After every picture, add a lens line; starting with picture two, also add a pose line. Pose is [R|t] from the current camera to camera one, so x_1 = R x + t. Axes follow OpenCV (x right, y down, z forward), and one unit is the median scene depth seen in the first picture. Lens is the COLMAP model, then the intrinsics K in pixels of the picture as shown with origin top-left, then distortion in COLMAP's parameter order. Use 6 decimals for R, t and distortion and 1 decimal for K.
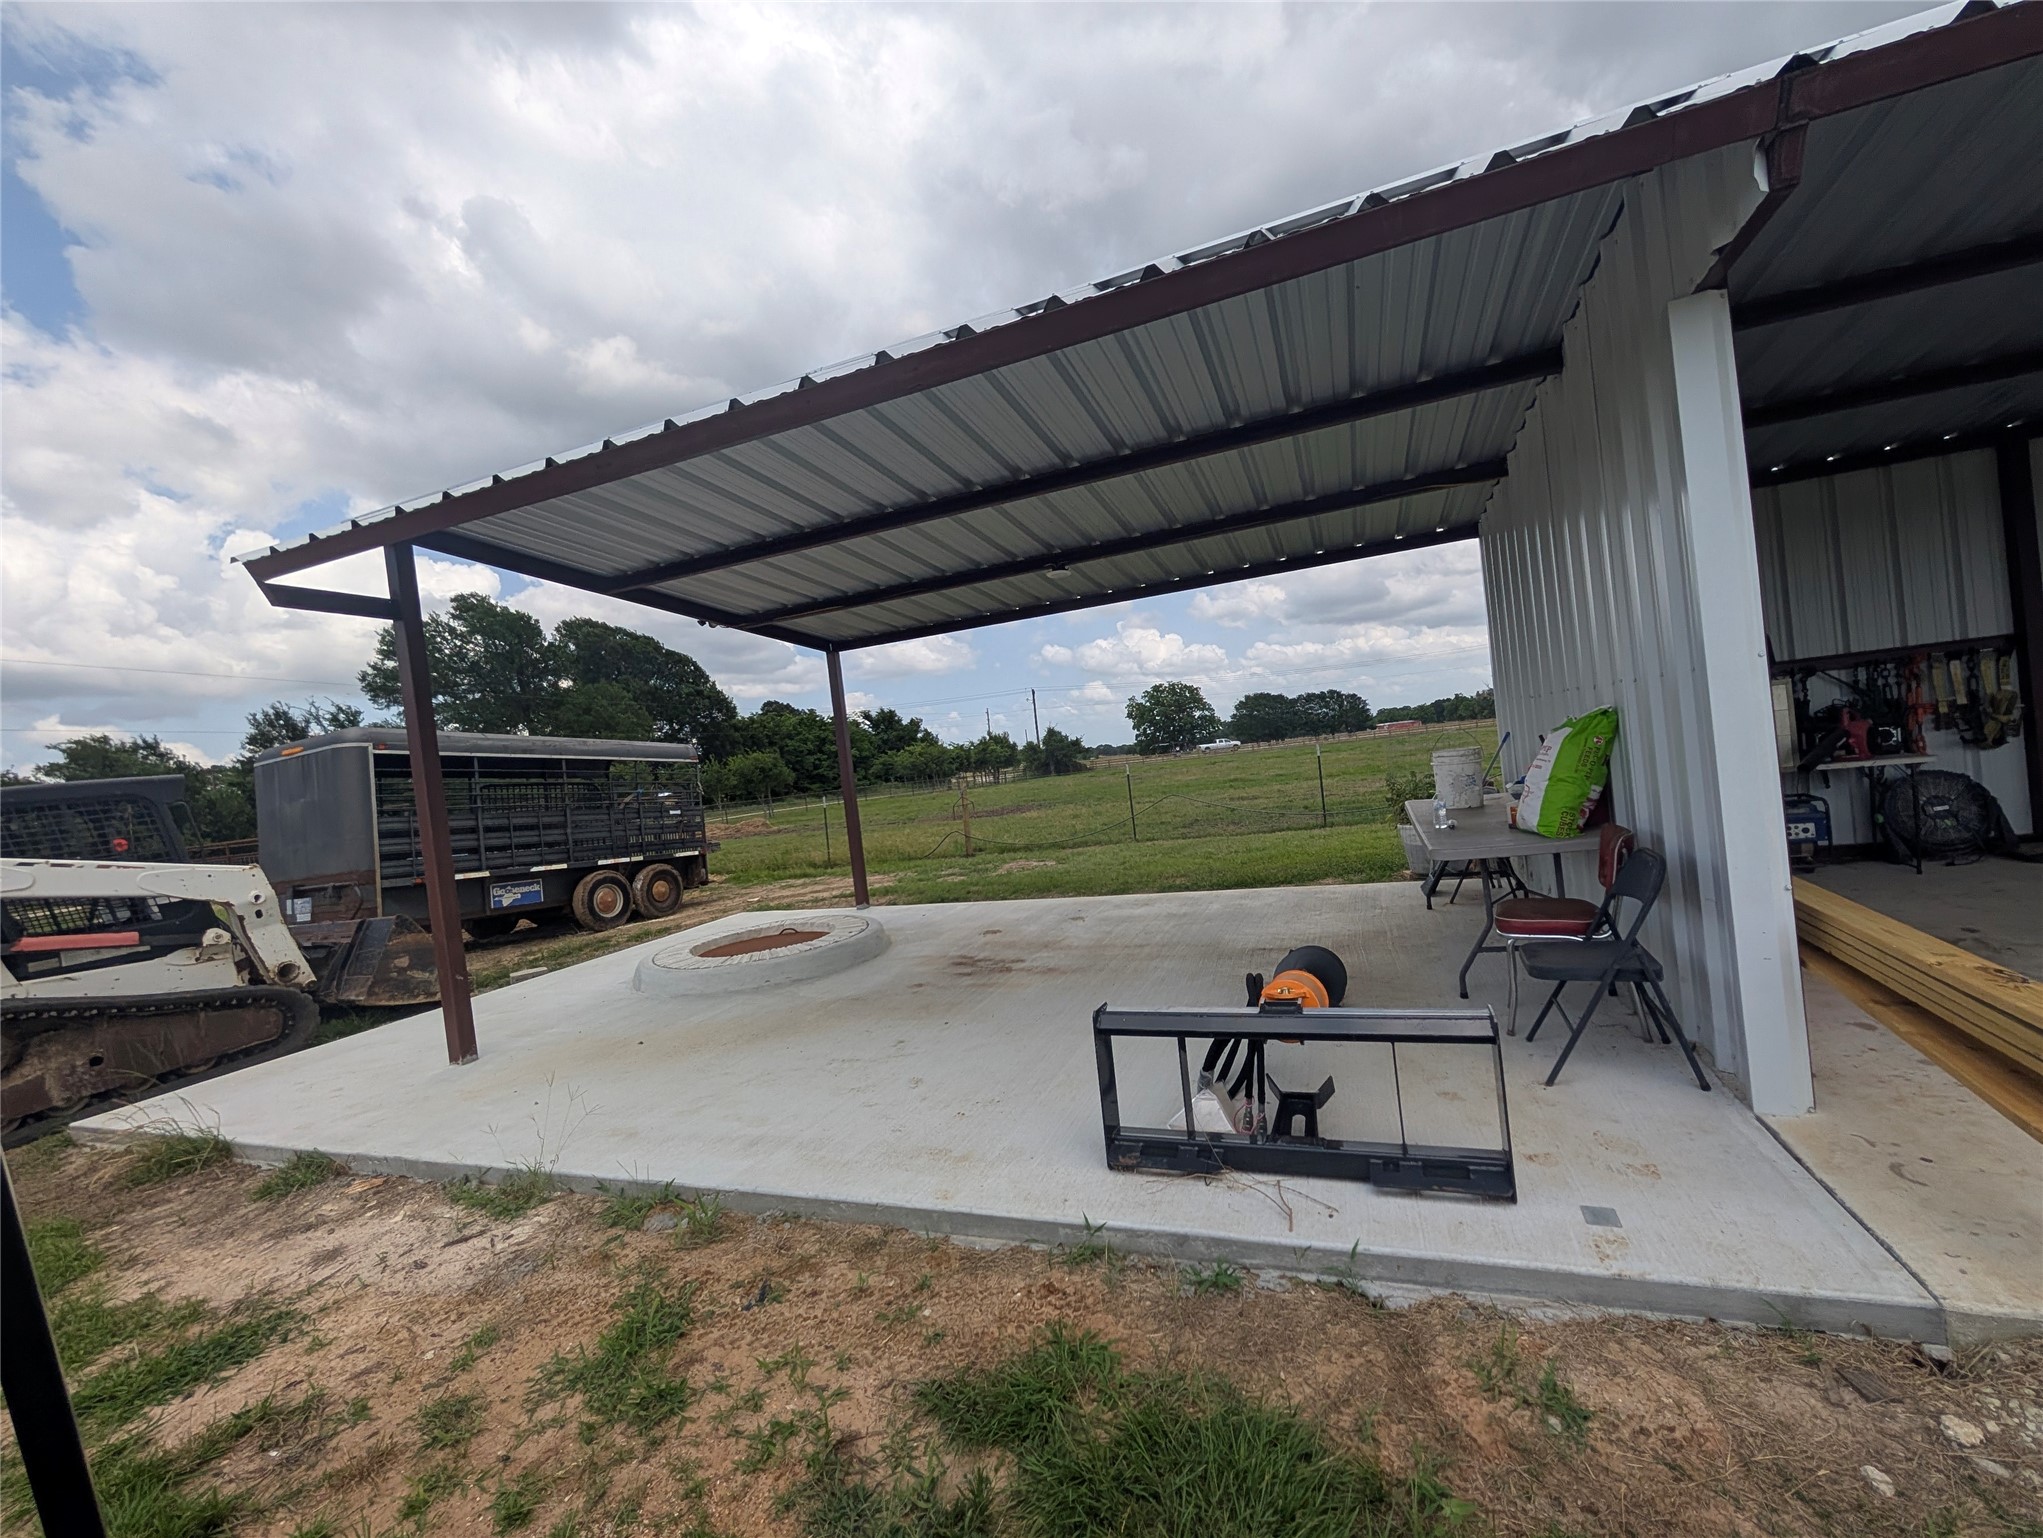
lens RADIAL K [[778.6, 0, 1024.3], [0, 778.6, 771.7], [0, 0, 1]] dist [-0.002046, 0.000155]
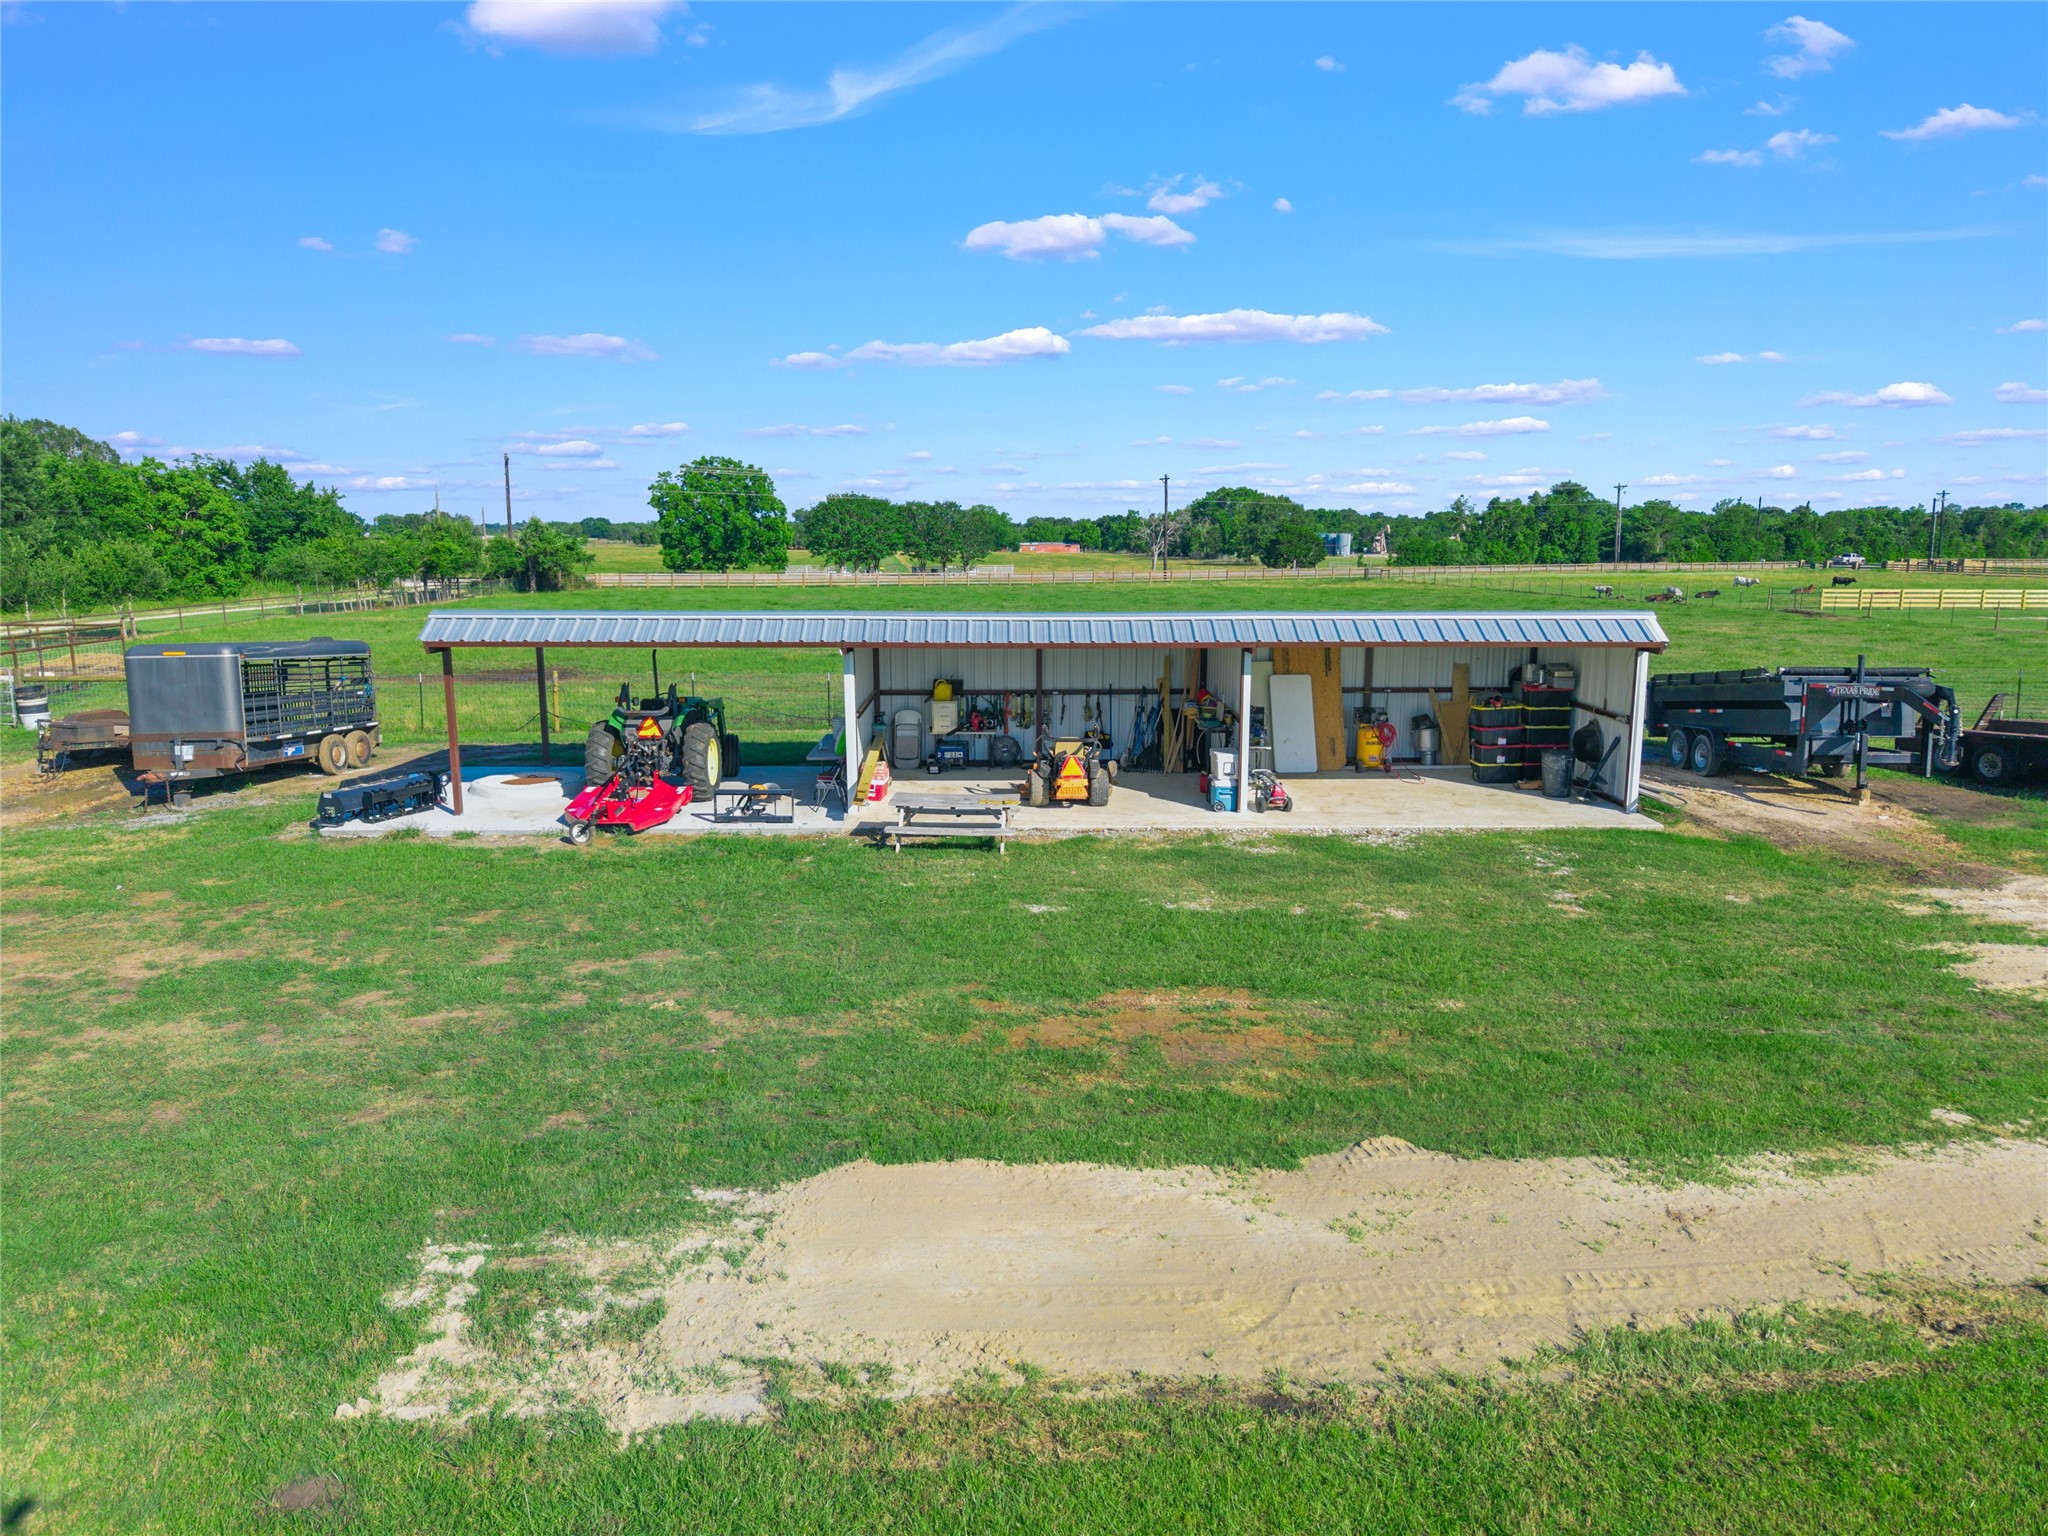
lens RADIAL K [[1437.6, 0, 1024.9], [0, 1437.6, 770.9], [0, 0, 1]] dist [-0.000099, -0.001810]
pose [[0.914888, 0.046584, 0.401012, -0.798450], [-0.104096, 0.986952, 0.122838, -0.498797], [-0.390057, -0.154126, 0.907800, -3.597037]]
